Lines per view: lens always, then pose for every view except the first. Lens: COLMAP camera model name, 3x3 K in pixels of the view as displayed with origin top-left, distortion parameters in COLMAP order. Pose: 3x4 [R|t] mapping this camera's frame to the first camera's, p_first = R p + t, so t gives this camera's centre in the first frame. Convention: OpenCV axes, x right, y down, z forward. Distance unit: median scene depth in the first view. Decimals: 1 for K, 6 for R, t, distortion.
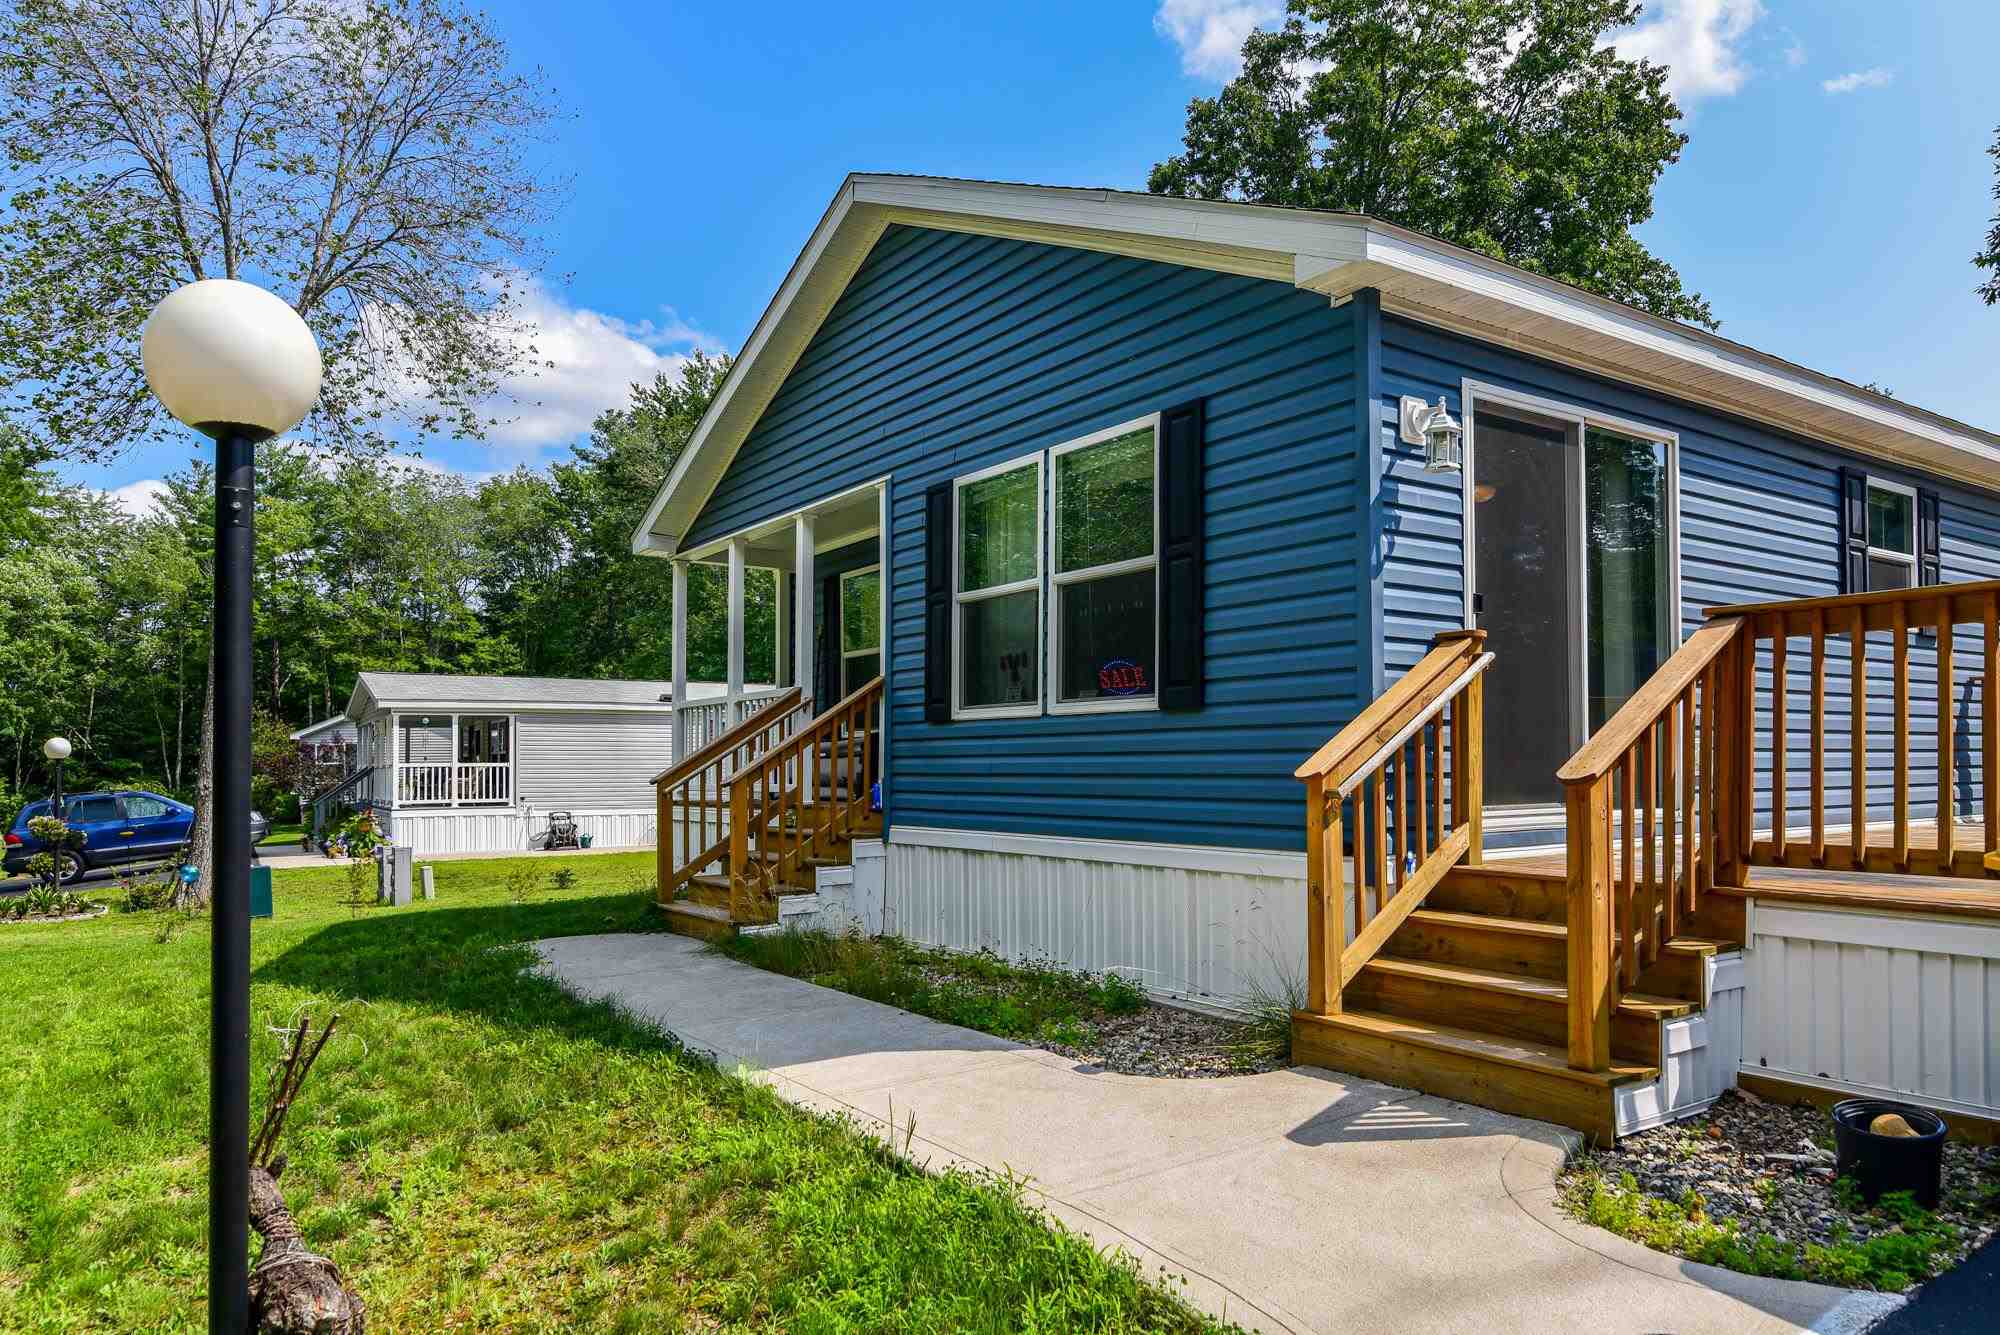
lens RADIAL K [[1330.3, 0, 1056.7], [0, 1330.3, 723.7], [0, 0, 1]] dist [-0.060337, 0.000387]
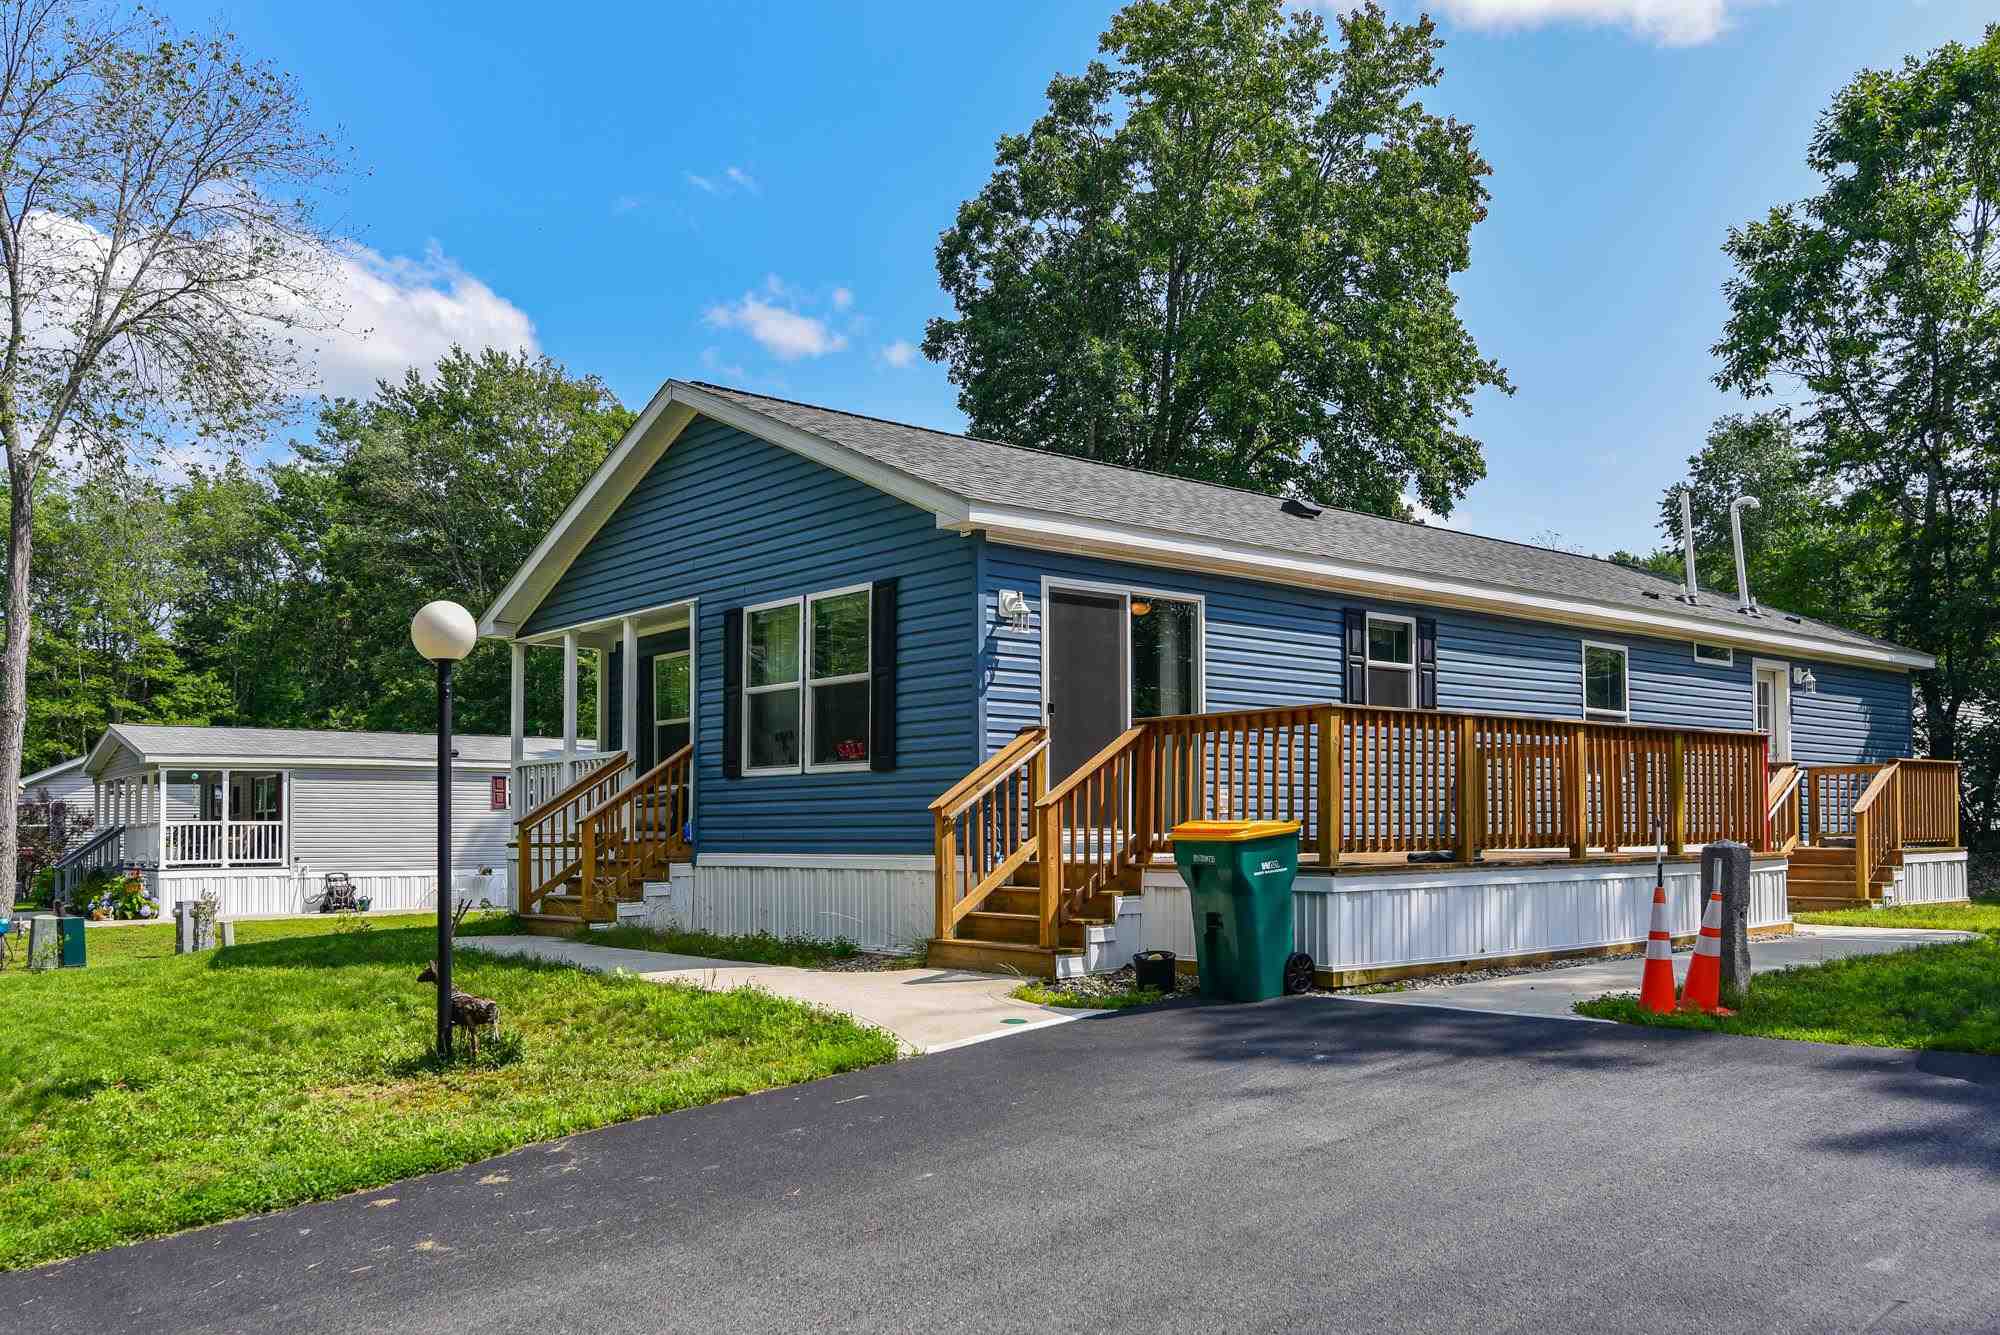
lens RADIAL K [[1735.0, 0, 997.2], [0, 1735.0, 811.7], [0, 0, 1]] dist [-0.063838, 0.002475]
pose [[0.998370, 0.001953, 0.057037, 0.083137], [-0.002920, 0.999853, 0.016869, 0.002607], [-0.056996, -0.017008, 0.998230, -0.817703]]
